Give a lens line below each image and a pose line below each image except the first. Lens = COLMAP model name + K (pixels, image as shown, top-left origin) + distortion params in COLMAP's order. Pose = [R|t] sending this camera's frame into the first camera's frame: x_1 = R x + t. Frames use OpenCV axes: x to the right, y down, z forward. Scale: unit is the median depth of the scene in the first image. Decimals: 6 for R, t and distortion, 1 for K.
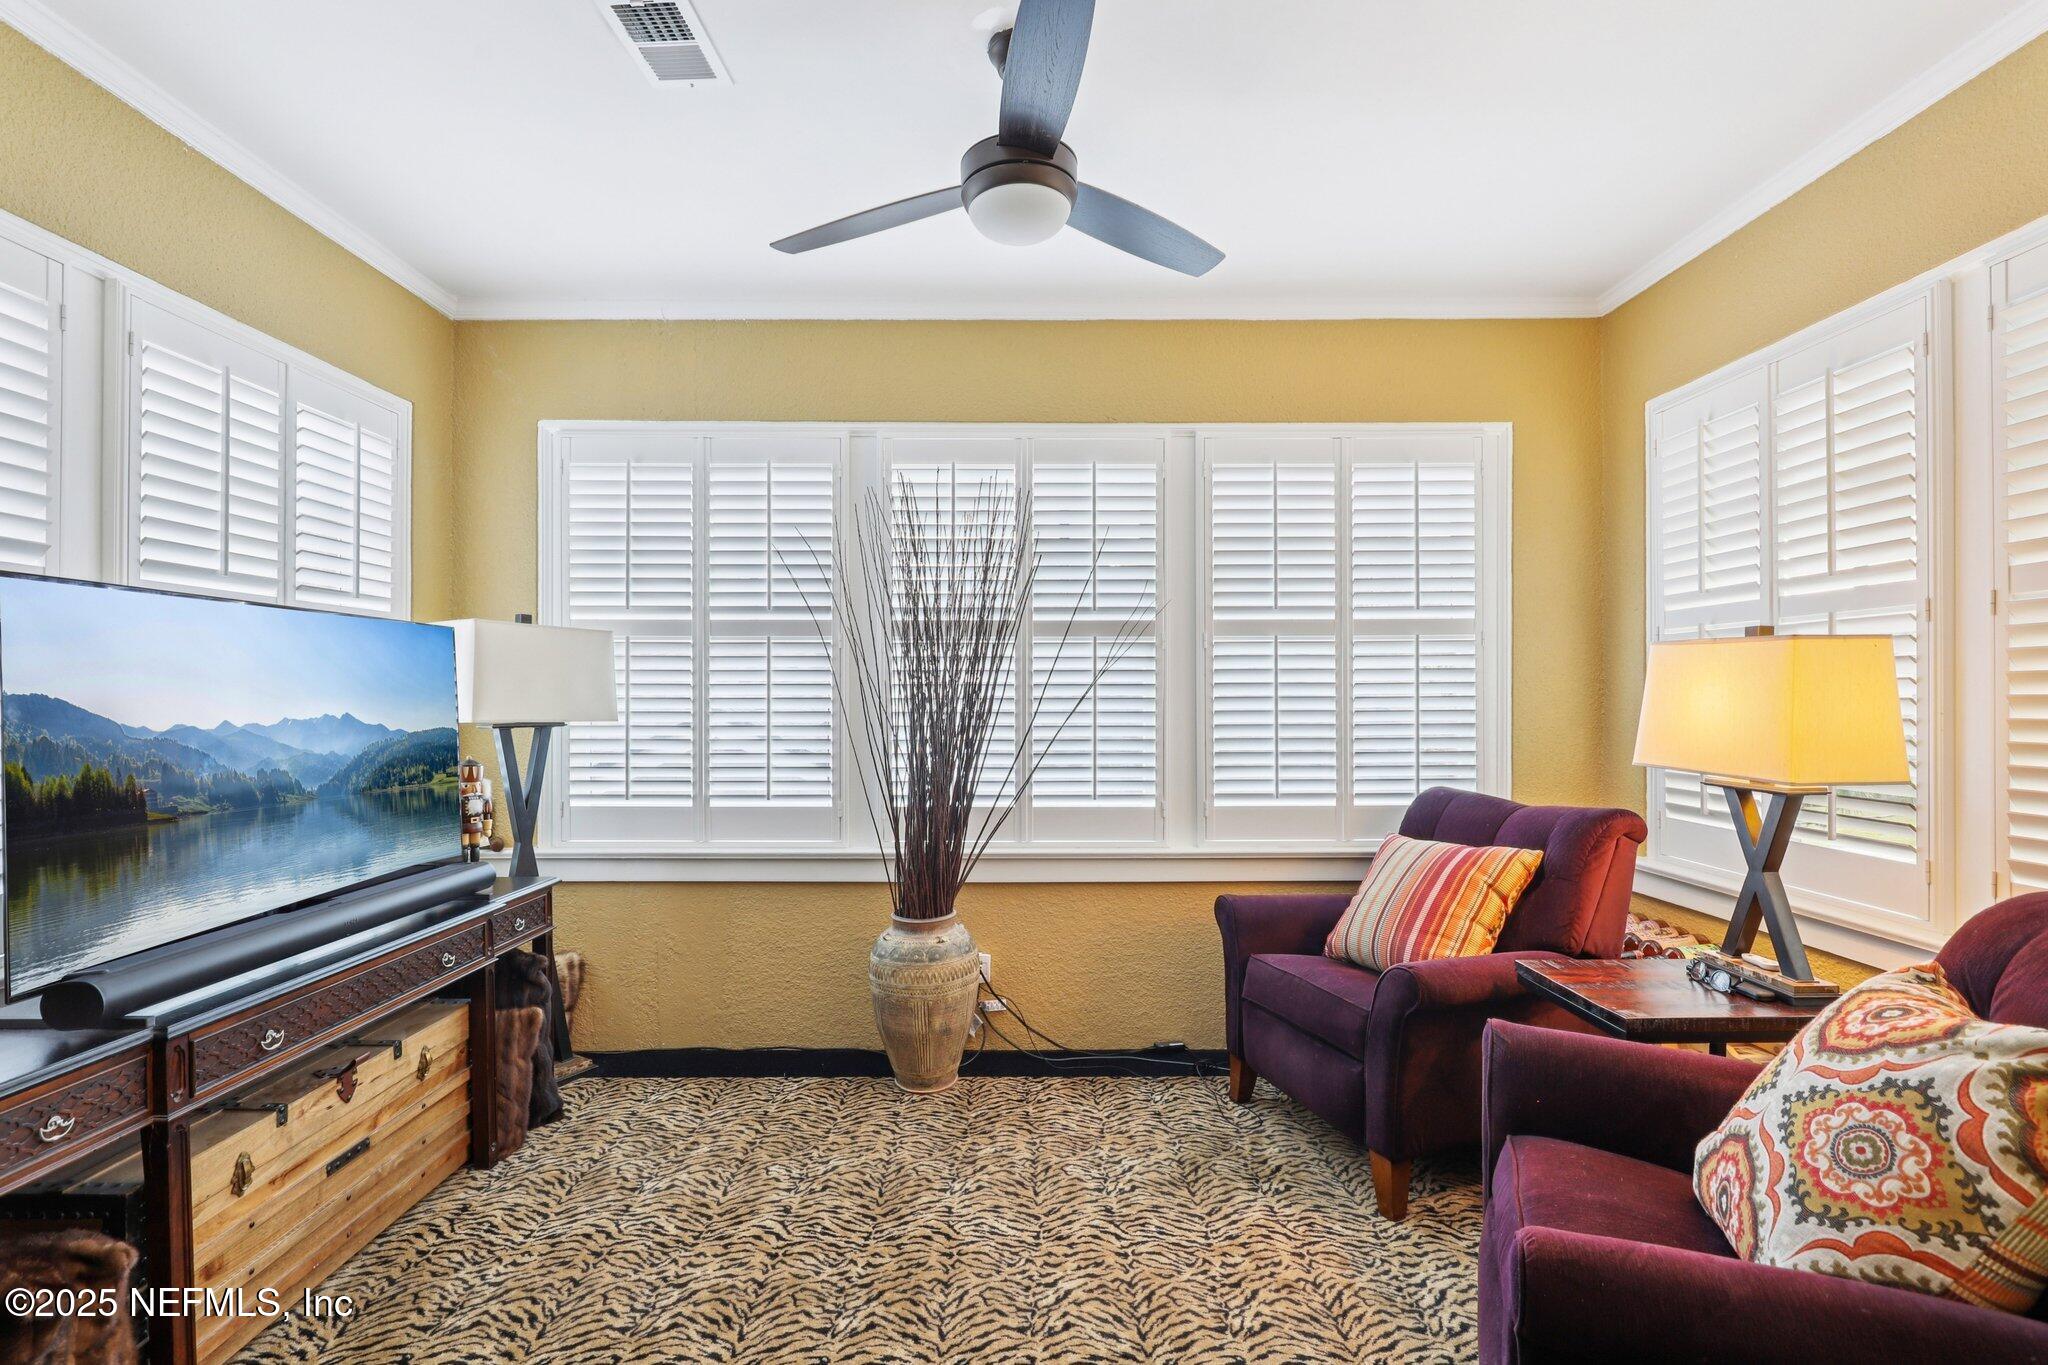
lens RADIAL K [[927.7, 0, 1033.5], [0, 927.7, 686.6], [0, 0, 1]] dist [-0.002868, -0.000952]
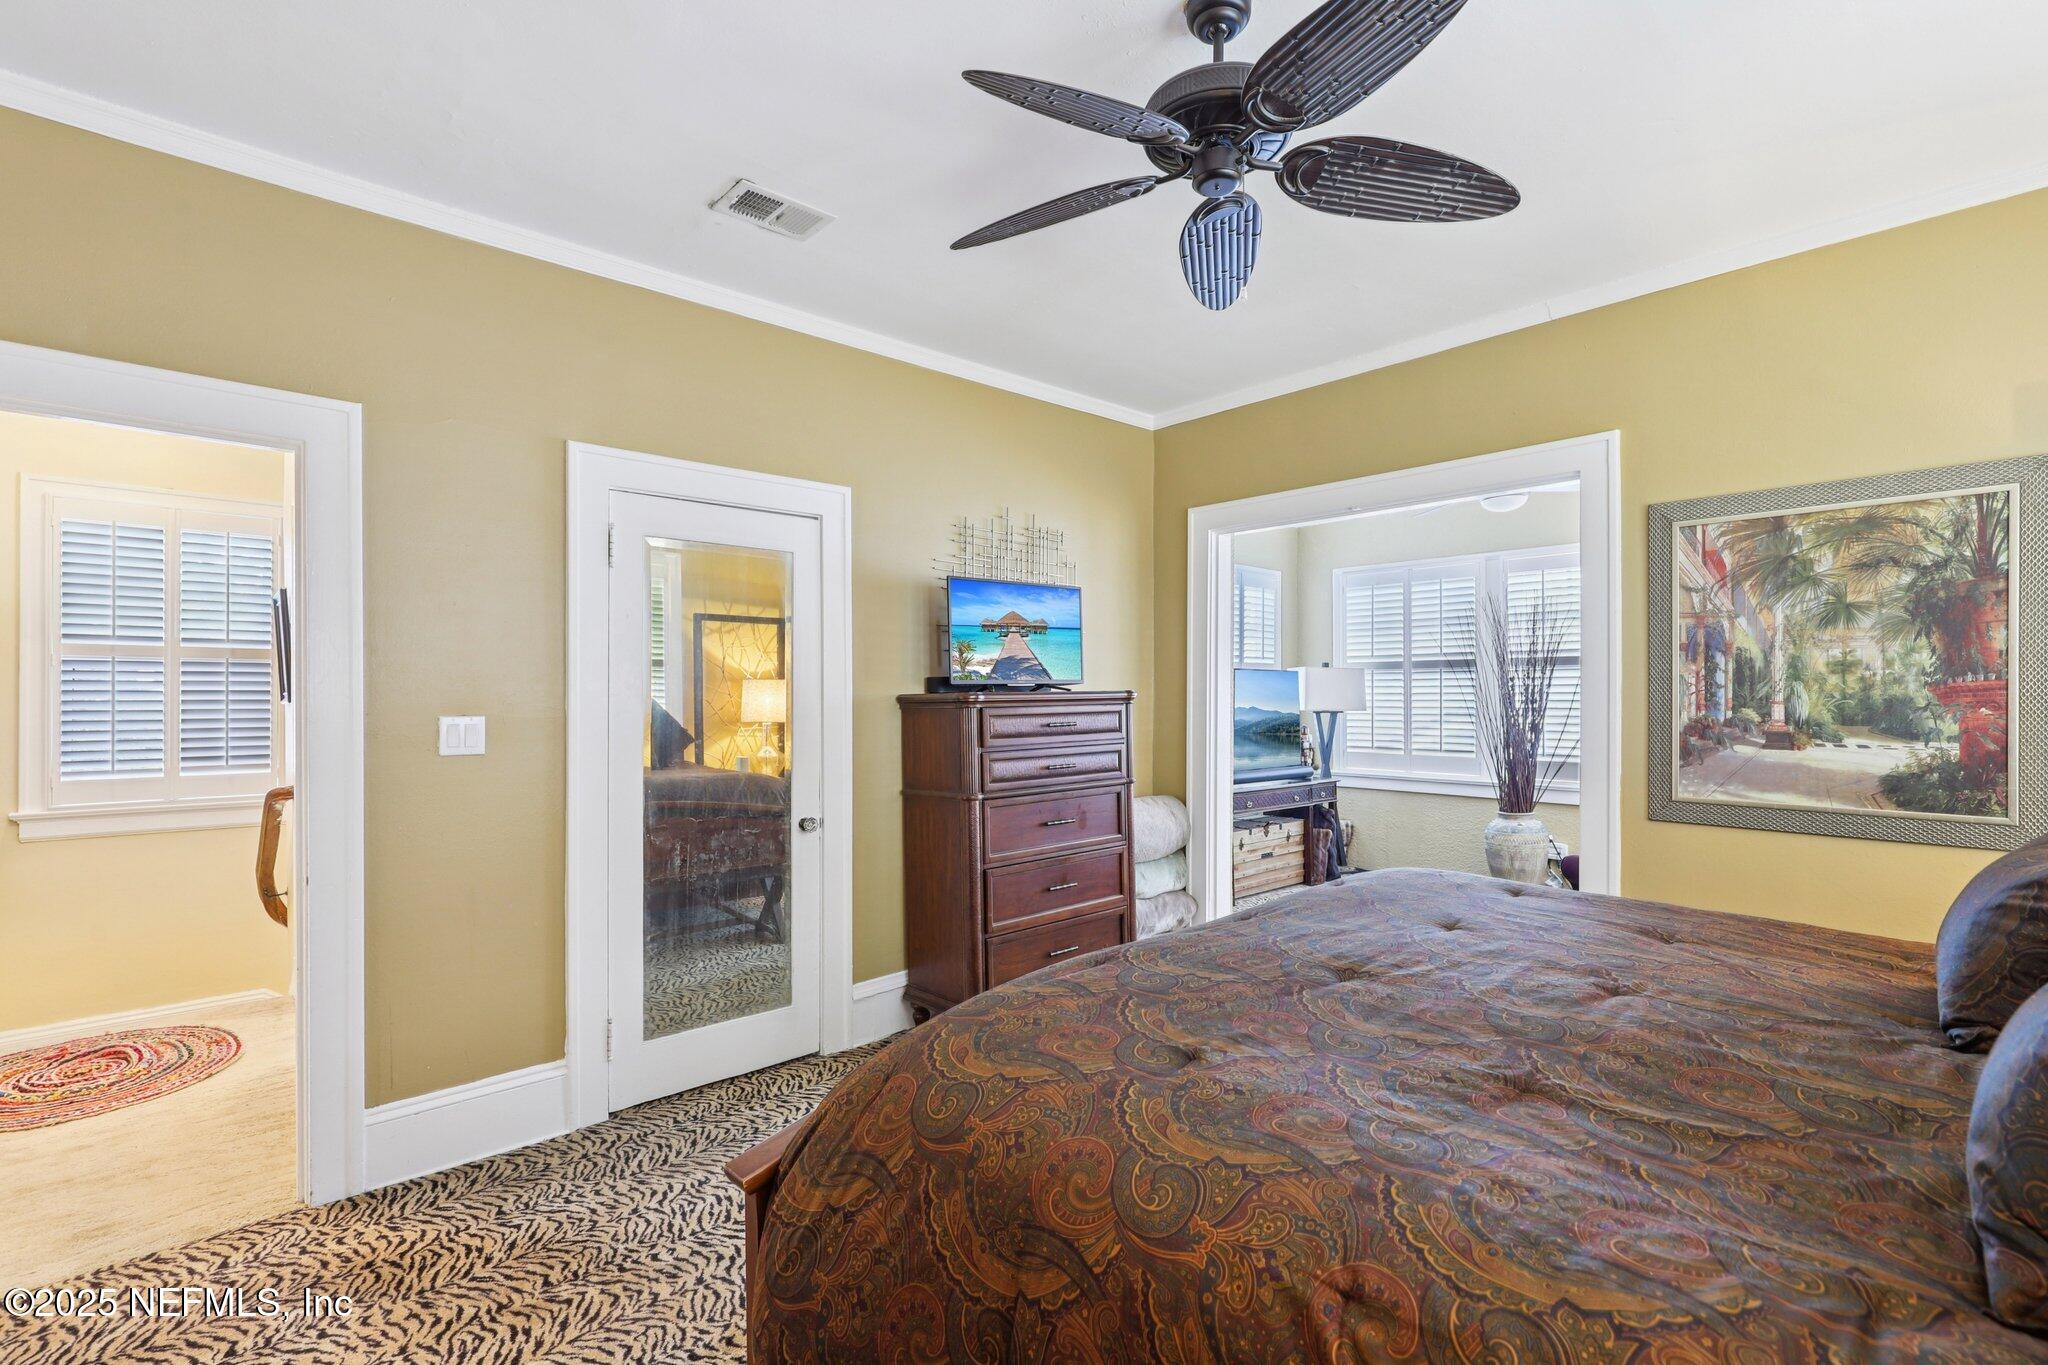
lens RADIAL K [[927.7, 0, 1024.6], [0, 927.7, 695.6], [0, 0, 1]] dist [-0.002868, -0.000952]
pose [[0.667484, -0.002389, -0.744620, 0.682152], [0.002218, 0.999997, -0.001220, 0.003930], [0.744620, -0.000837, 0.667488, -1.117416]]
